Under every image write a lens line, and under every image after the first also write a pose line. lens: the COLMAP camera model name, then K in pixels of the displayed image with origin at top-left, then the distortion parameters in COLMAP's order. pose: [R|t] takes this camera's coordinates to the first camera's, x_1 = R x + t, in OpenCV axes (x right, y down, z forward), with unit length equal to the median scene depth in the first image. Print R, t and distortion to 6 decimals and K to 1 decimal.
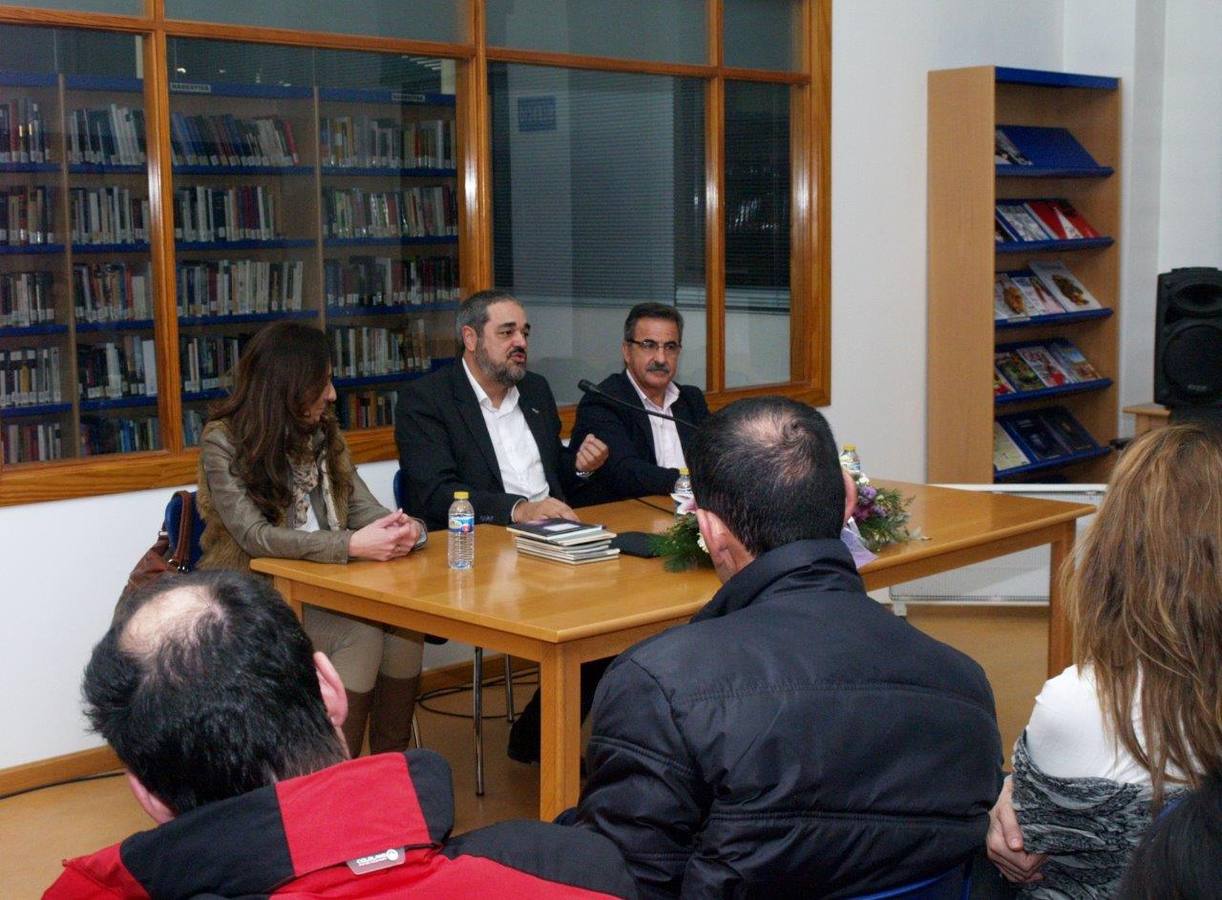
lens RADIAL K [[1780.2, 0, 611.0], [0, 1780.2, 450.0], [0, 0, 1]] dist [-0.039685, 0.014160]
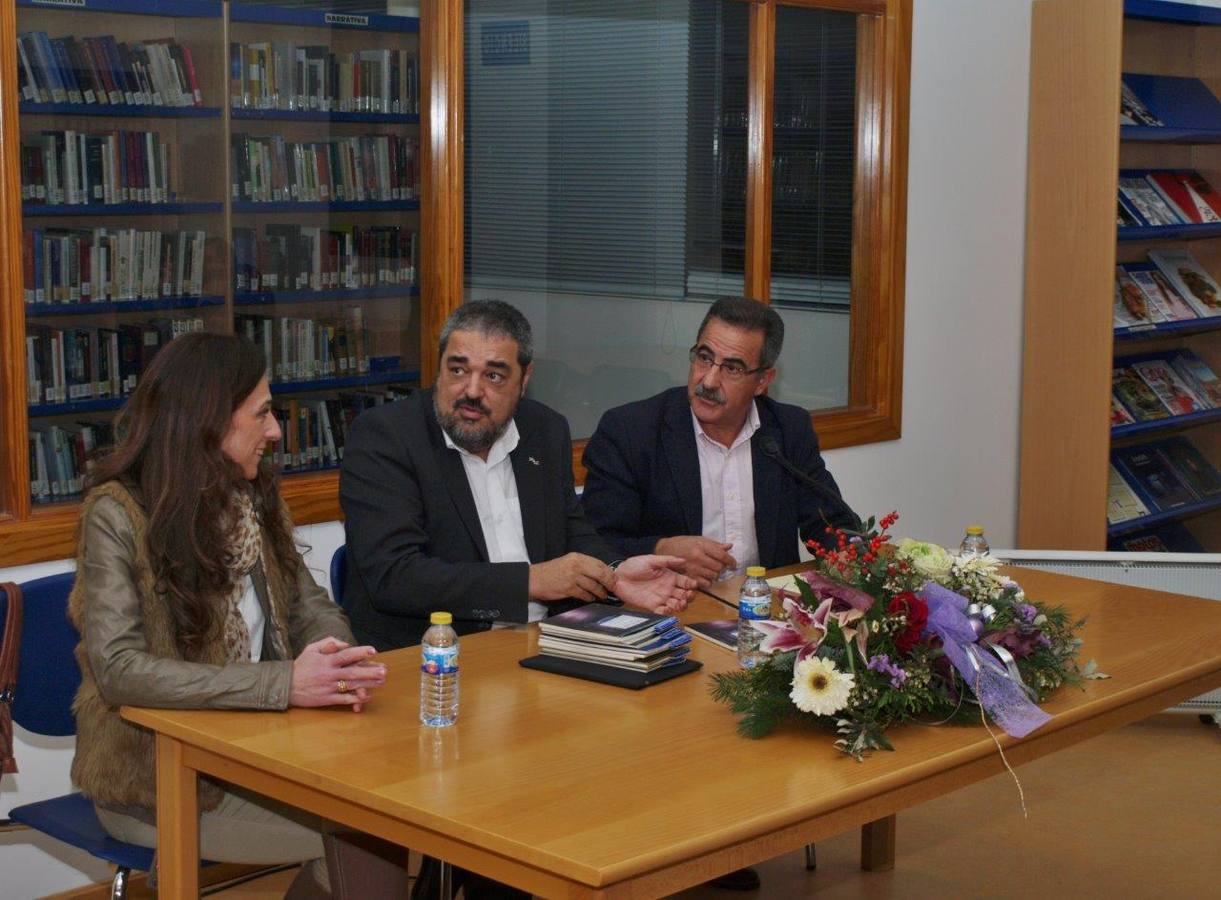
lens RADIAL K [[2043.9, 0, 610.5], [0, 2043.9, 450.0], [0, 0, 1]] dist [-0.015031, 0.024692]
pose [[0.999497, 0.017170, 0.026651, -0.021384], [-0.017452, 0.999794, 0.010373, -0.024787], [-0.026468, -0.010833, 0.999591, 0.119213]]
